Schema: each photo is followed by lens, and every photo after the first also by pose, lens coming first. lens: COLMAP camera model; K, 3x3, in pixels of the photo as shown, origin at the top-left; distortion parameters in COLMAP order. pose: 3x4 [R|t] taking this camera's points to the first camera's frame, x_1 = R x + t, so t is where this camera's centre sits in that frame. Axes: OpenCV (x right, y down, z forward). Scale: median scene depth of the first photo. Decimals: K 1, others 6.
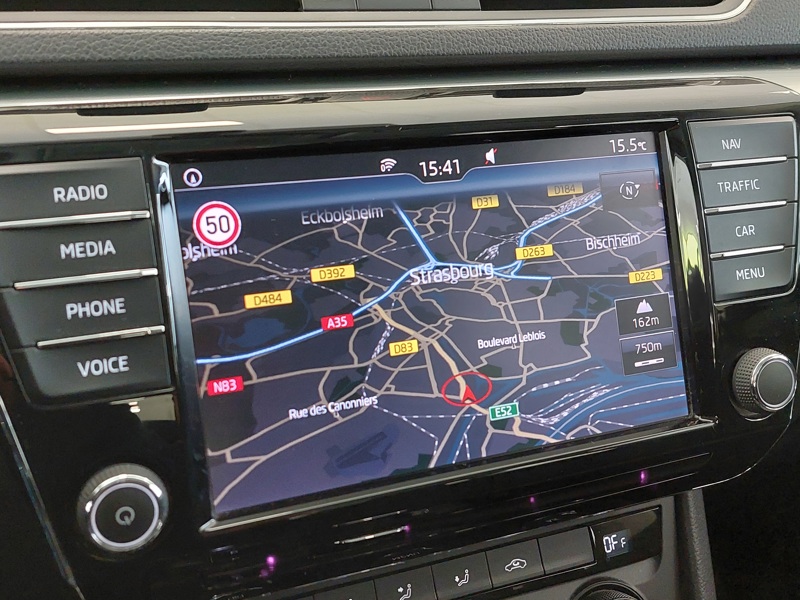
lens RADIAL K [[921.9, 0, 400.0], [0, 921.9, 300.0], [0, 0, 1]] dist [0.107178, 0.008763]
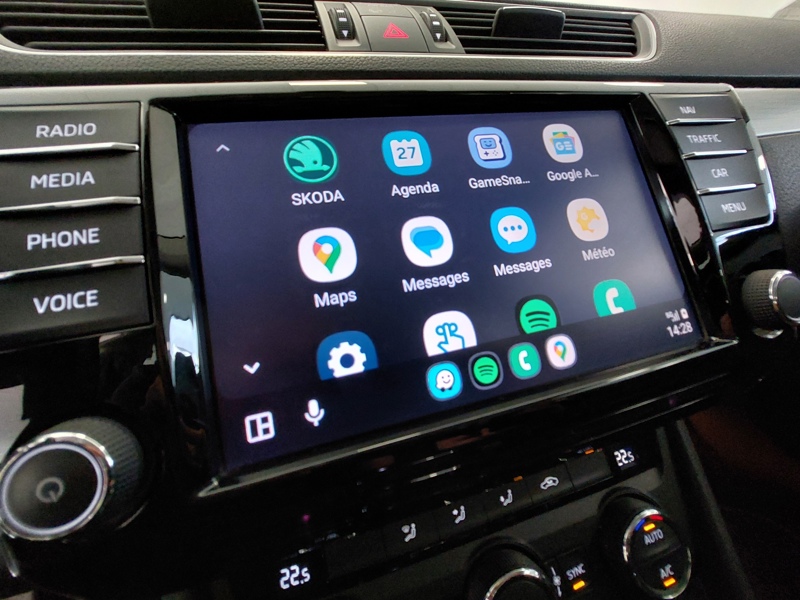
lens RADIAL K [[319.6, 0, 400.0], [0, 319.6, 300.0], [0, 0, 1]] dist [-0.010853, -0.000218]
pose [[0.982498, -0.110217, -0.150166, 0.026536], [0.086069, 0.983557, -0.158771, 0.124061], [0.165196, 0.143068, 0.975829, 0.665121]]
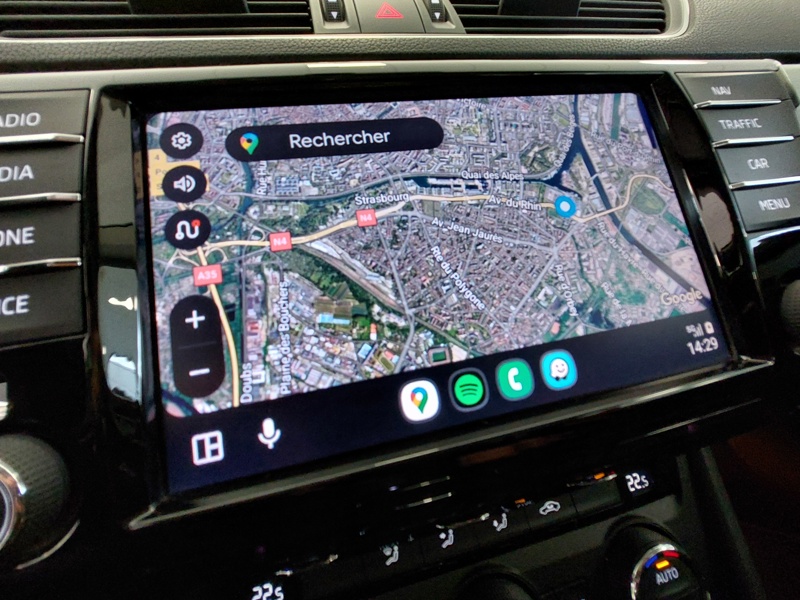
lens RADIAL K [[321.6, 0, 400.9], [0, 321.6, 298.8], [0, 0, 1]] dist [-0.017523, 0.003704]
pose [[0.974313, -0.090964, -0.206010, 0.066064], [0.060015, 0.986589, -0.151794, 0.108839], [0.217055, 0.135531, 0.966705, 0.707895]]
